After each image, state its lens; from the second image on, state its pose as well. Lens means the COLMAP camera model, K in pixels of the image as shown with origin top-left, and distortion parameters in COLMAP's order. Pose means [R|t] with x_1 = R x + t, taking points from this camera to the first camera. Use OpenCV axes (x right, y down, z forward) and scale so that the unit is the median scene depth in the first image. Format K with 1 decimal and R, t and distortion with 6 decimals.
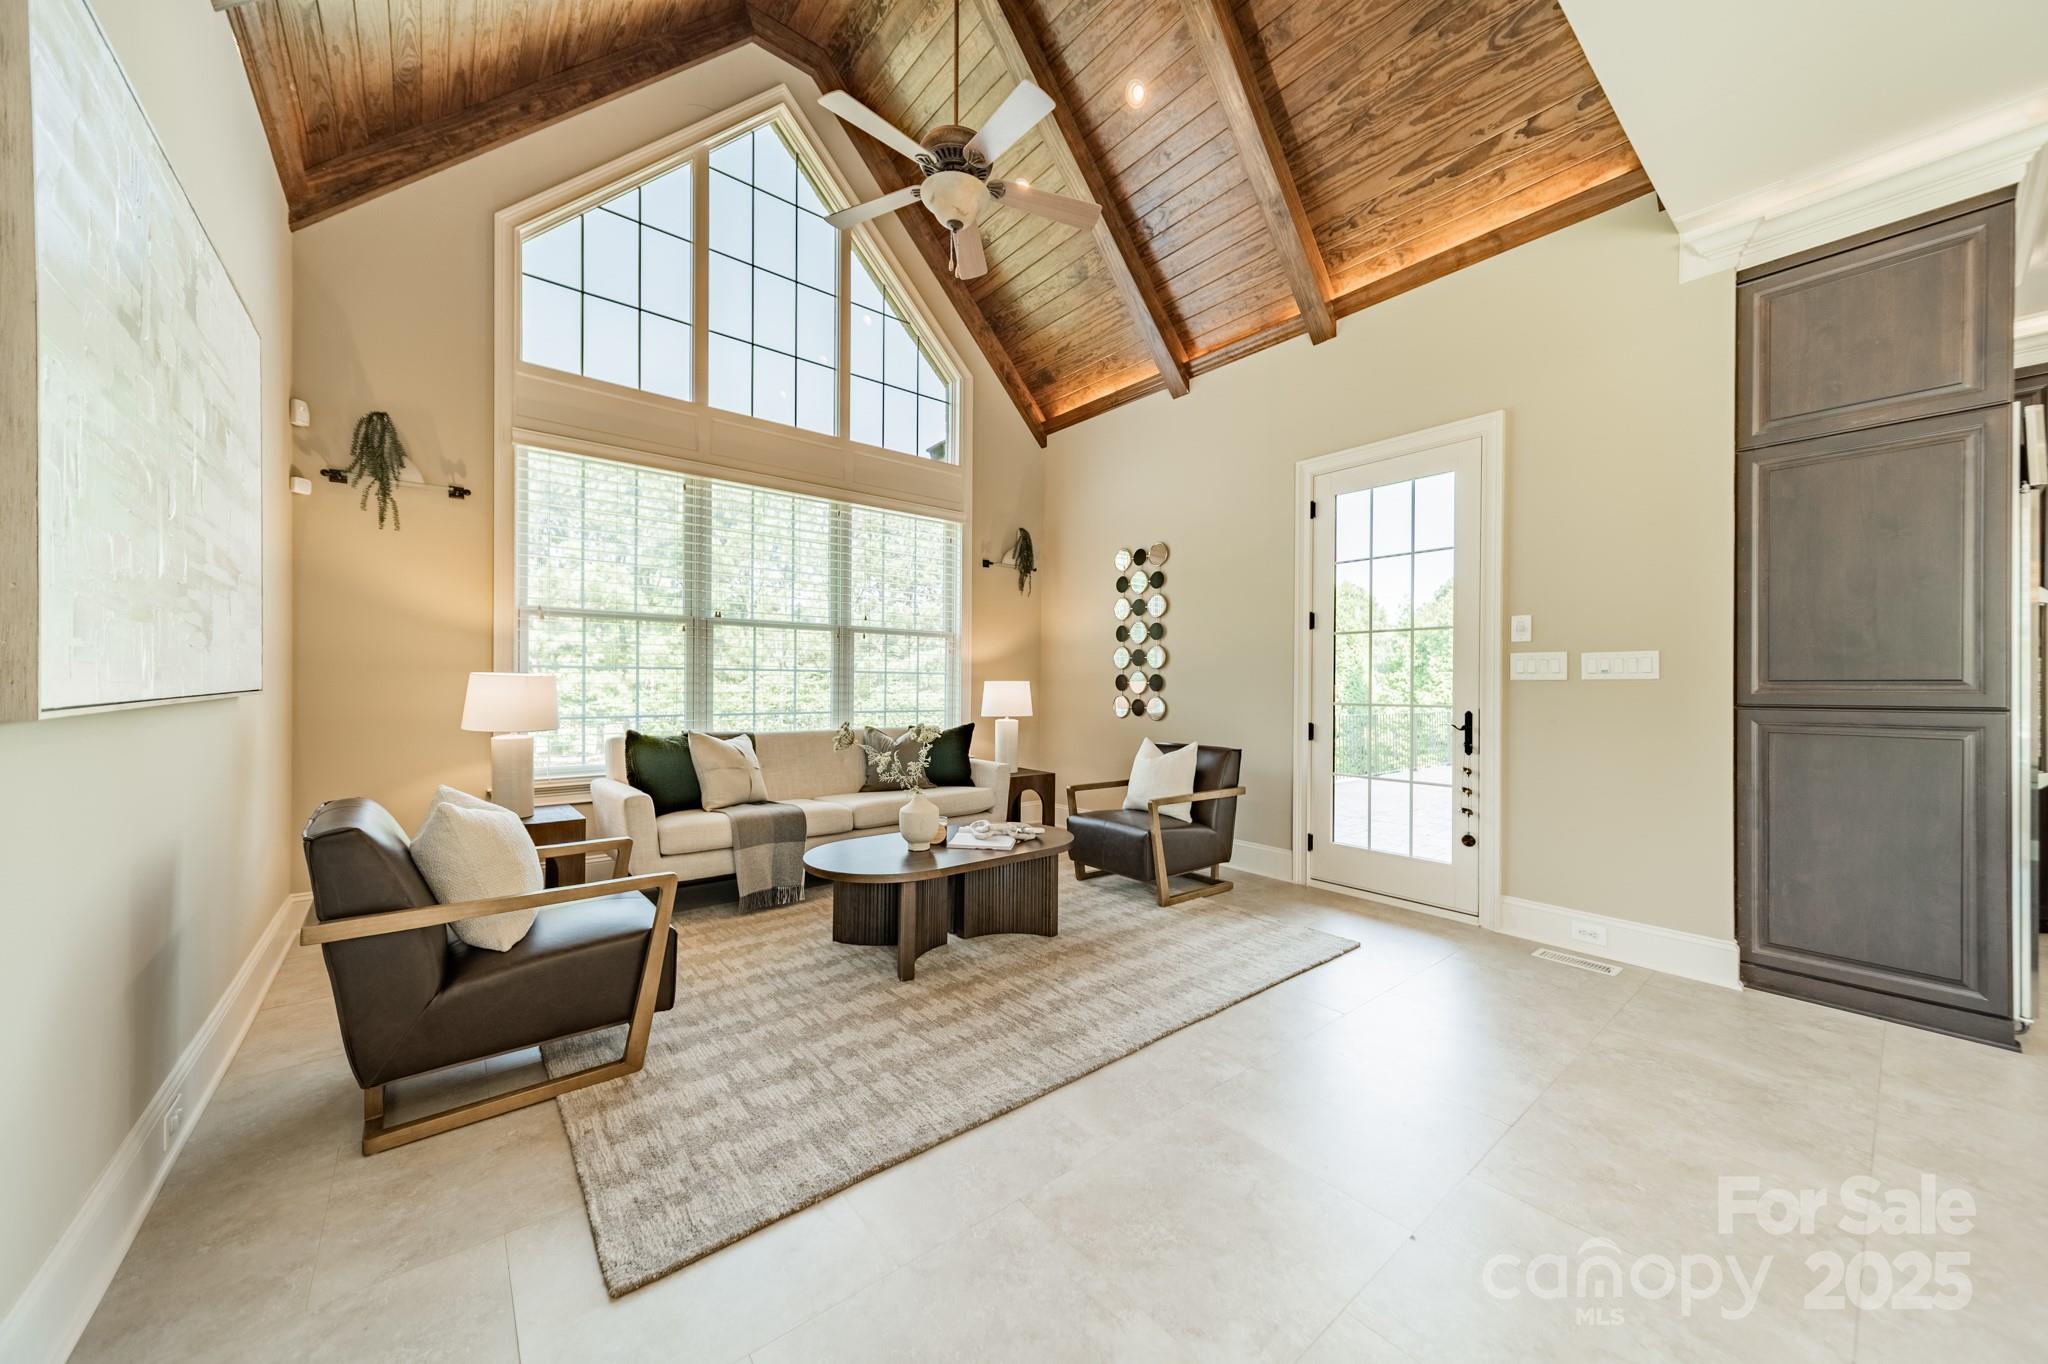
lens RADIAL K [[720.4, 0, 1024.1], [0, 720.4, 685.3], [0, 0, 1]] dist [0.006931, 0.000674]
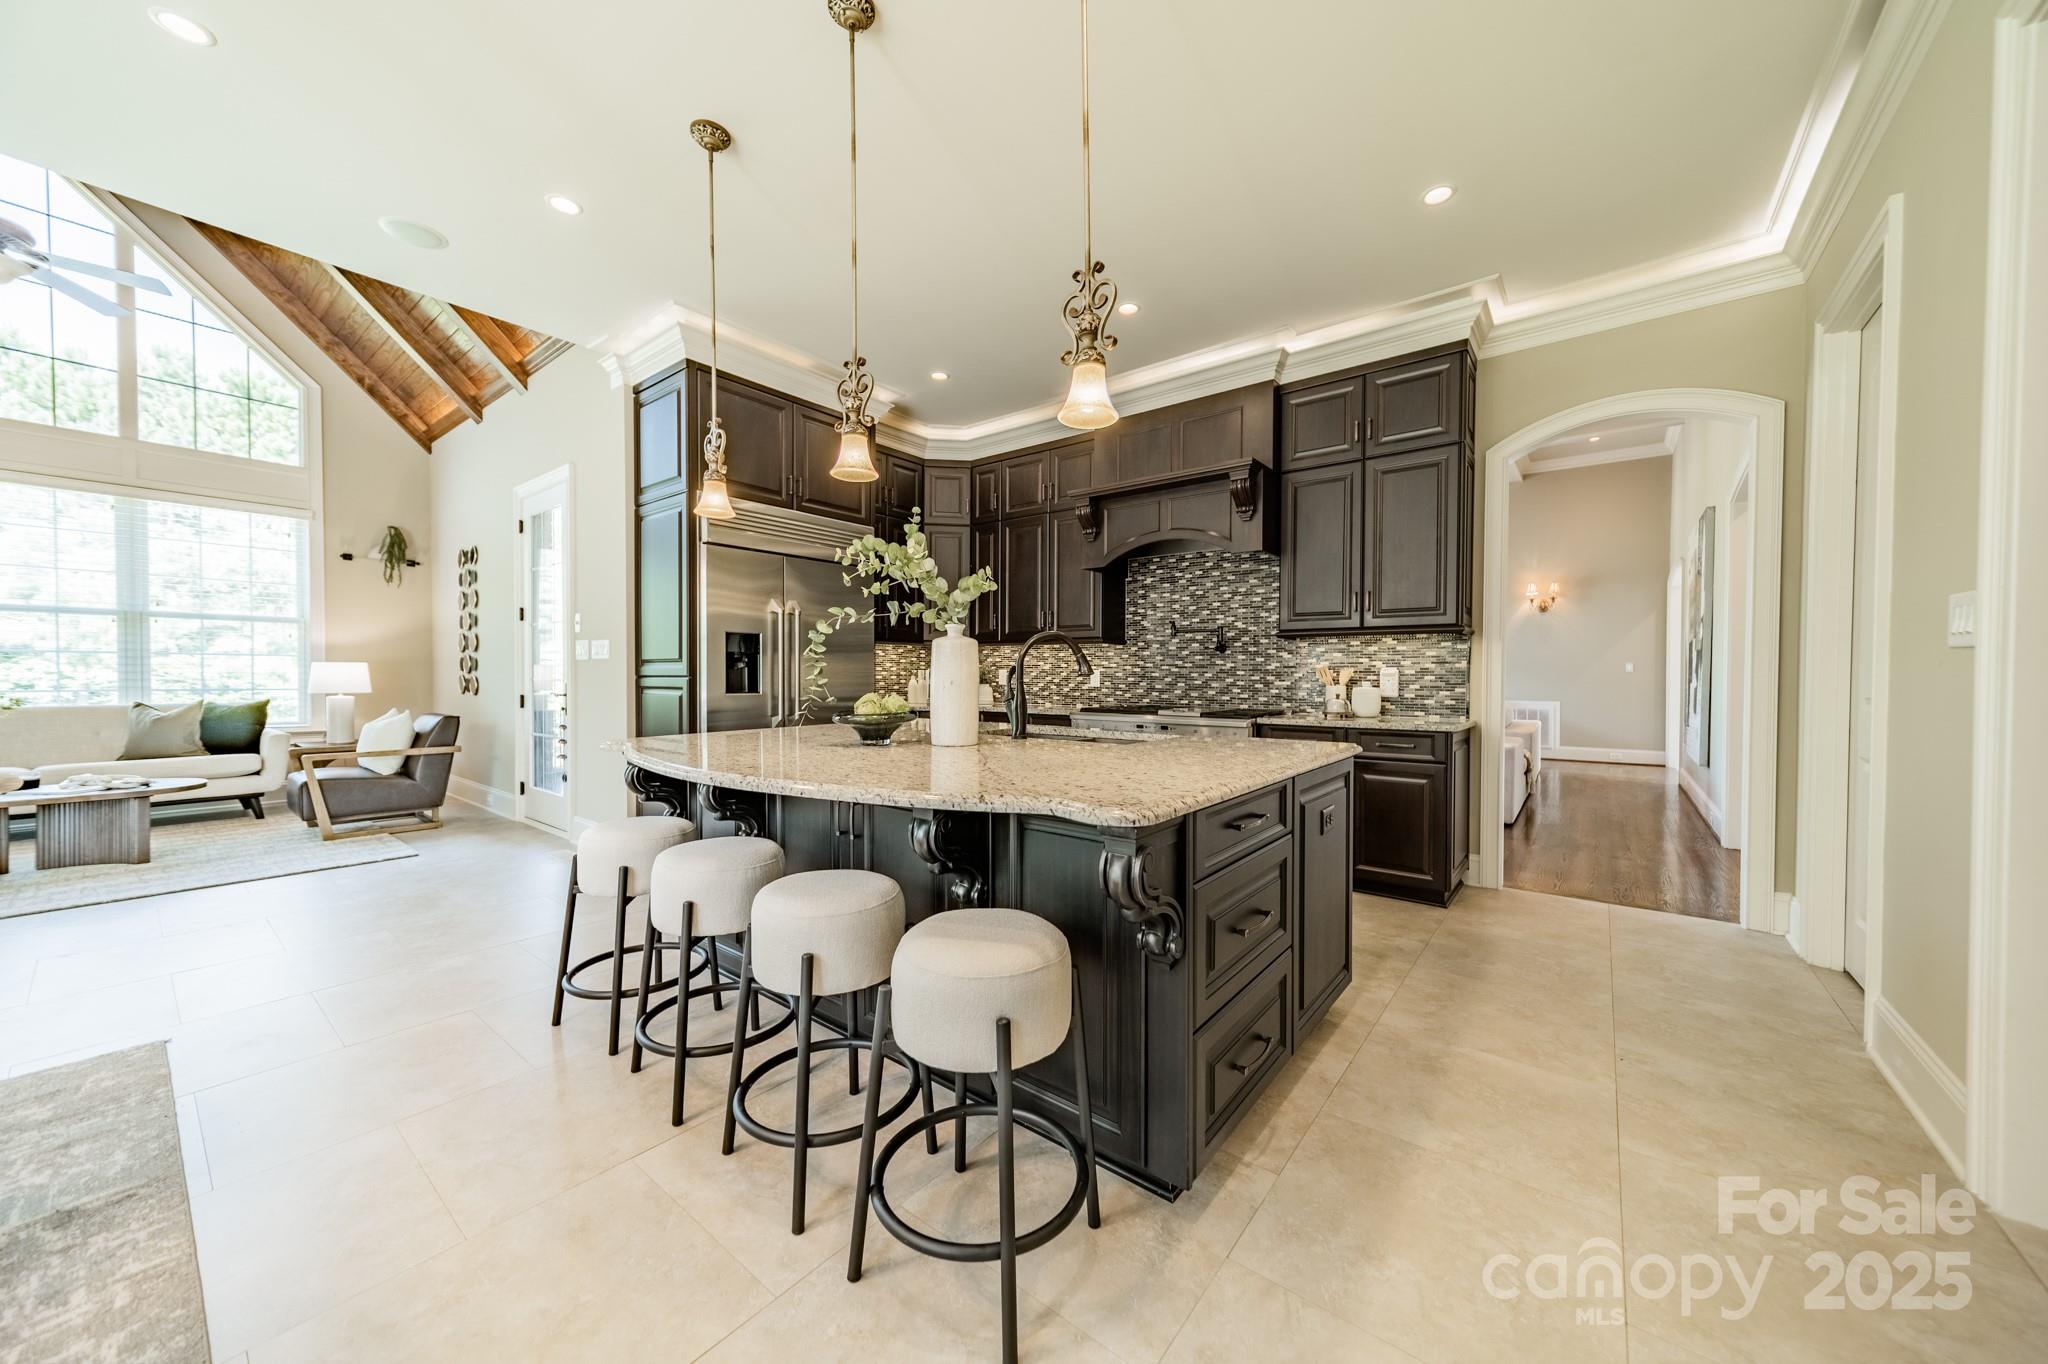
lens RADIAL K [[720.4, 0, 1029.3], [0, 720.4, 688.2], [0, 0, 1]] dist [0.006931, 0.000674]
pose [[0.976693, -0.004808, 0.214588, 1.138584], [0.000453, 0.999793, 0.020339, 0.017553], [-0.214642, -0.019768, 0.976493, -0.500160]]
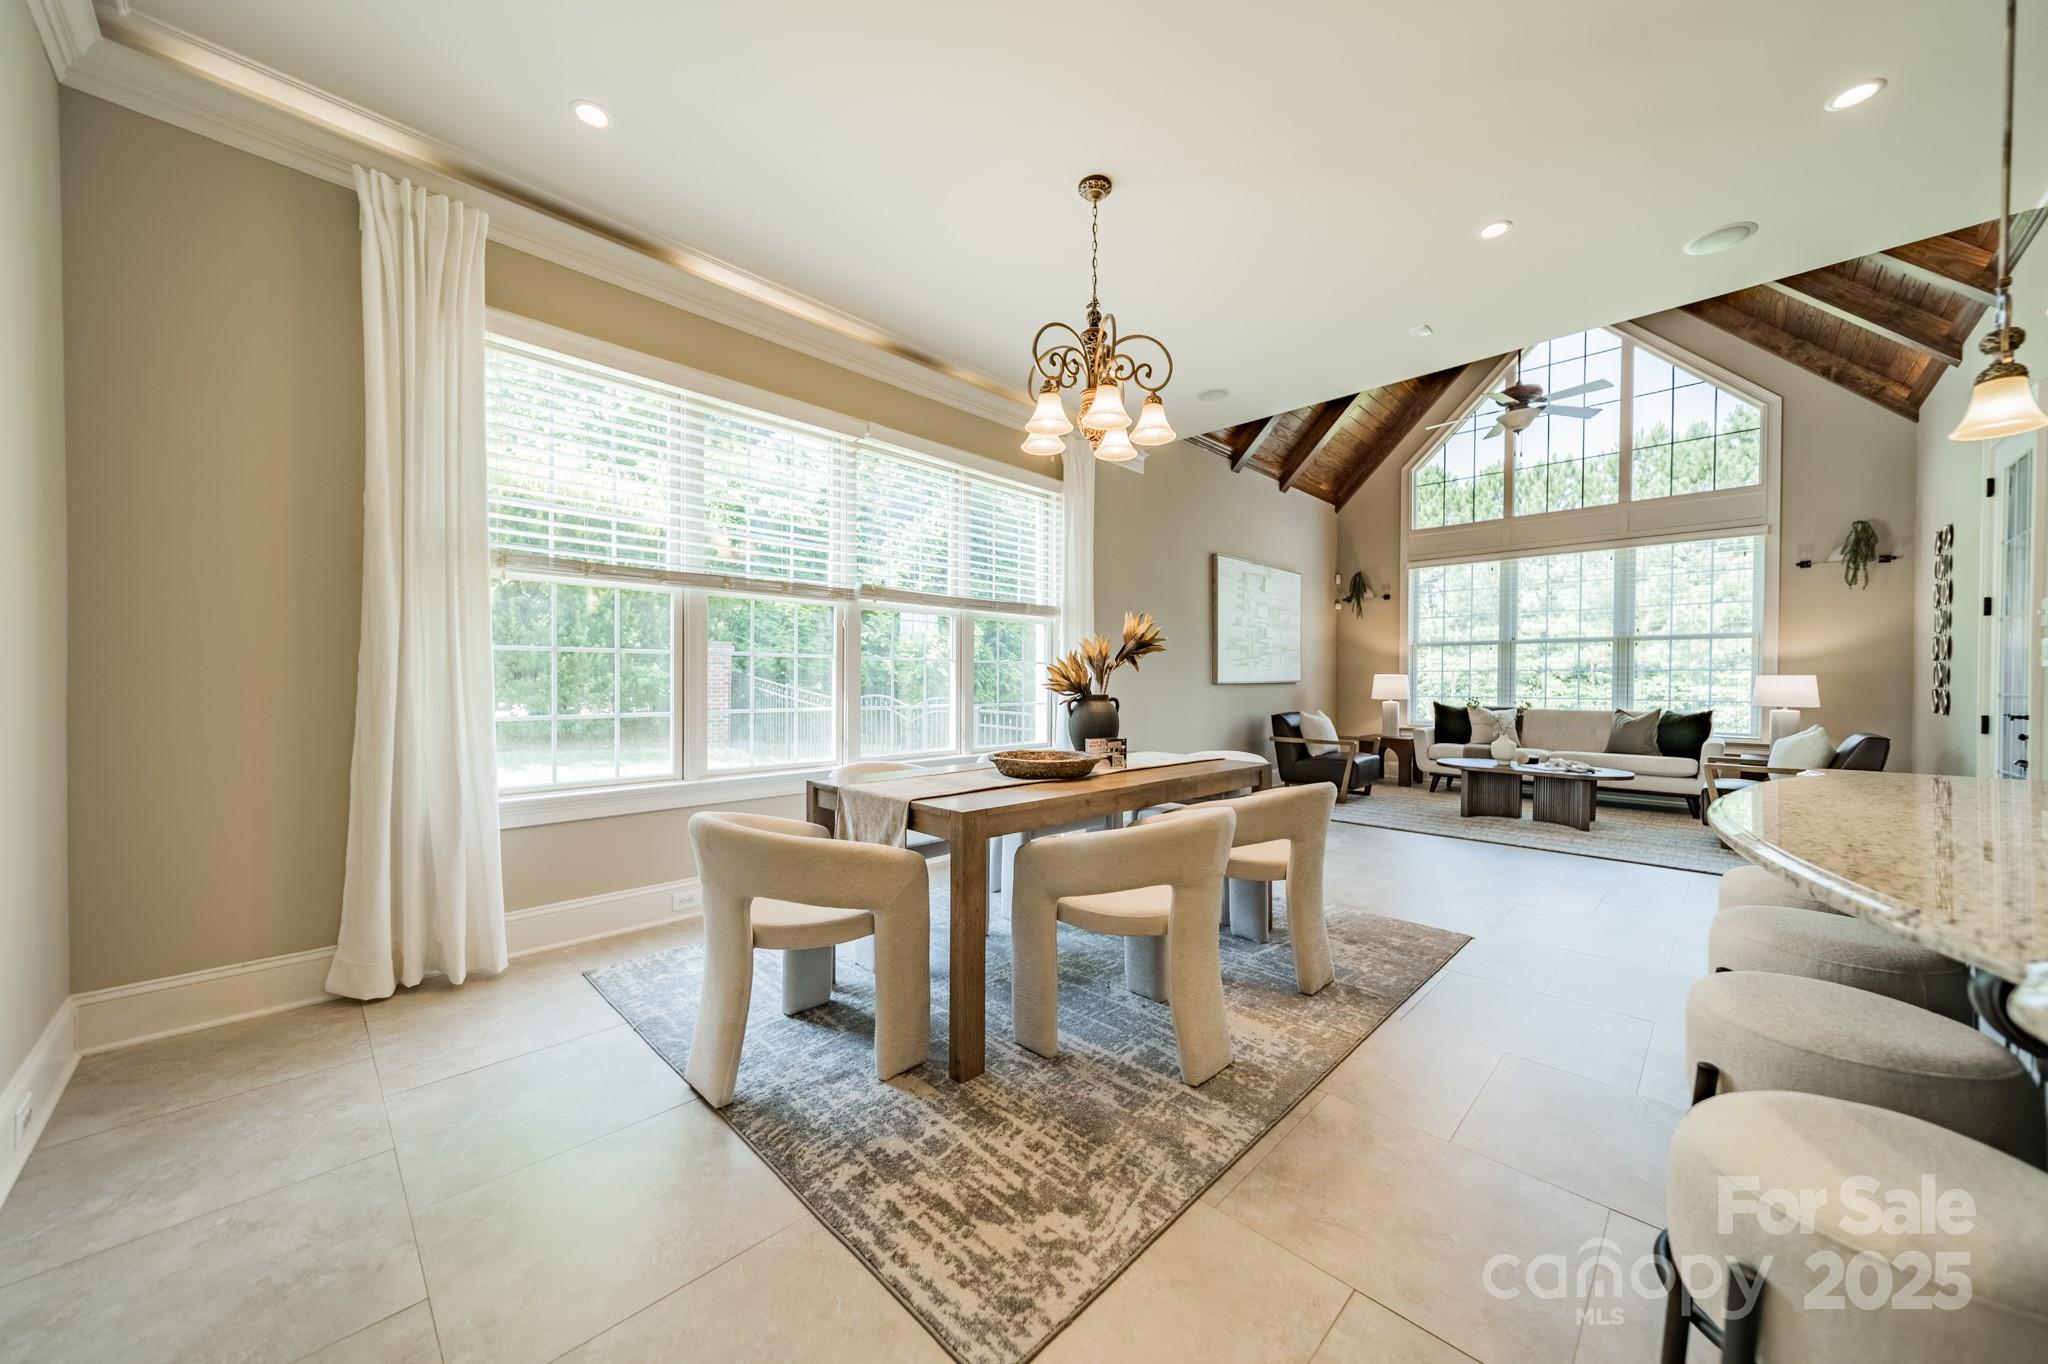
lens RADIAL K [[720.4, 0, 1027.7], [0, 720.4, 683.8], [0, 0, 1]] dist [0.006931, 0.000674]
pose [[0.108475, -0.002197, -0.994097, 1.372382], [-0.004378, 0.999987, -0.002688, 0.022037], [0.994089, 0.004643, 0.108464, -0.387721]]
